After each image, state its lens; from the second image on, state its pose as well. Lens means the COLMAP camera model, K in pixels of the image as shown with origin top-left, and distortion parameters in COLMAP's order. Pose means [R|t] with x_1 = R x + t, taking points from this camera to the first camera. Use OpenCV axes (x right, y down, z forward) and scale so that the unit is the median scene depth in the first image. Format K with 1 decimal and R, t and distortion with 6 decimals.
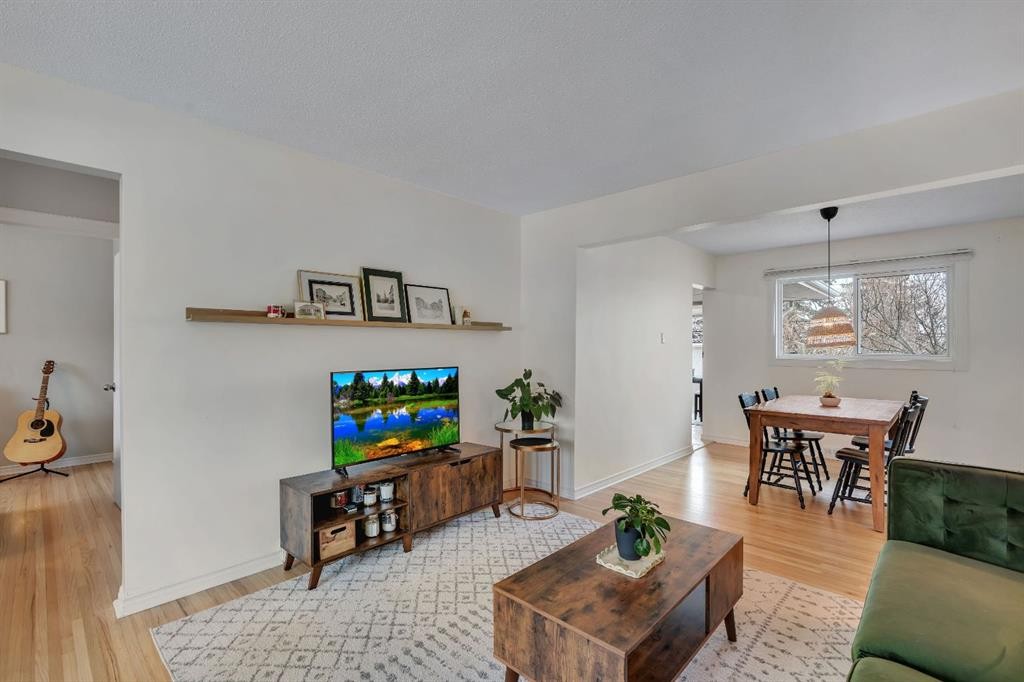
lens RADIAL K [[459.1, 0, 512.0], [0, 459.1, 341.0], [0, 0, 1]] dist [-0.004137, -0.000260]
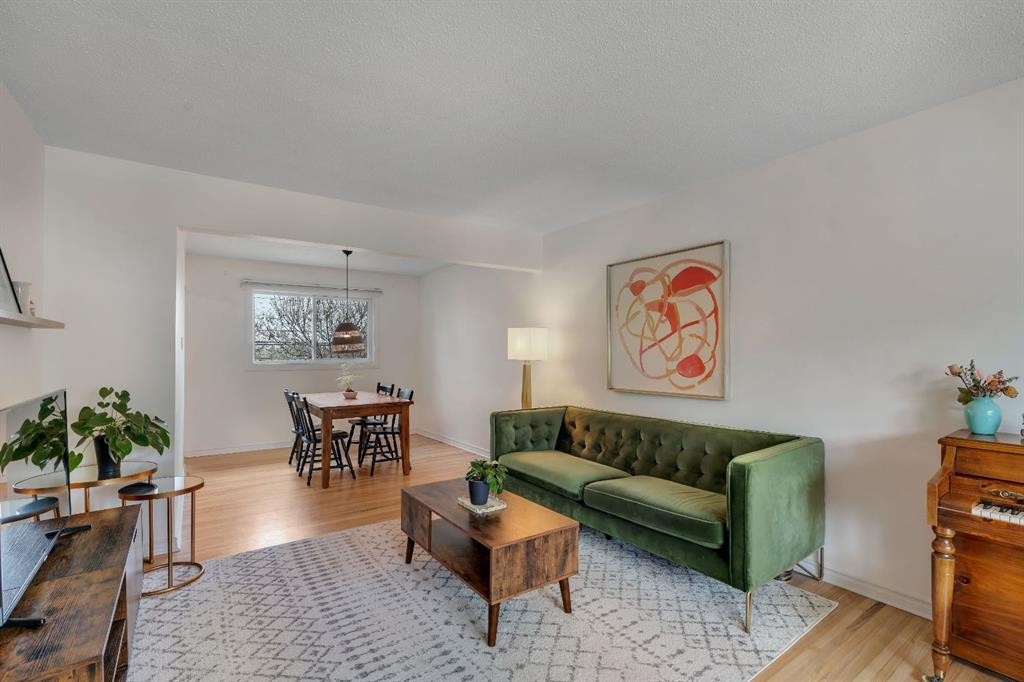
lens RADIAL K [[464.1, 0, 510.9], [0, 464.1, 342.9], [0, 0, 1]] dist [-0.003138, 0.000663]
pose [[0.203960, 0.017730, 0.978819, -0.536683], [-0.011608, 0.999810, -0.015691, -0.000411], [-0.978910, -0.008162, 0.204127, 0.295000]]
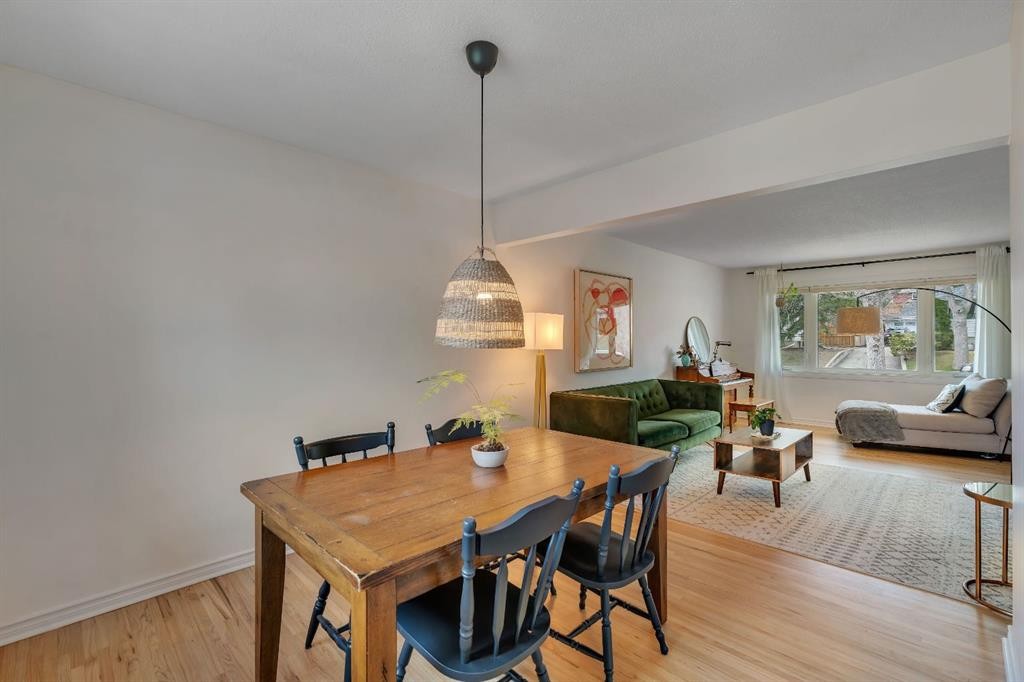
lens RADIAL K [[459.1, 0, 512.0], [0, 459.1, 341.0], [0, 0, 1]] dist [-0.004137, -0.000260]
pose [[-0.999383, 0.002925, 0.035002, 0.670686], [0.002534, 0.999934, -0.011220, 0.015264], [-0.035032, -0.011125, -0.999324, 1.556367]]
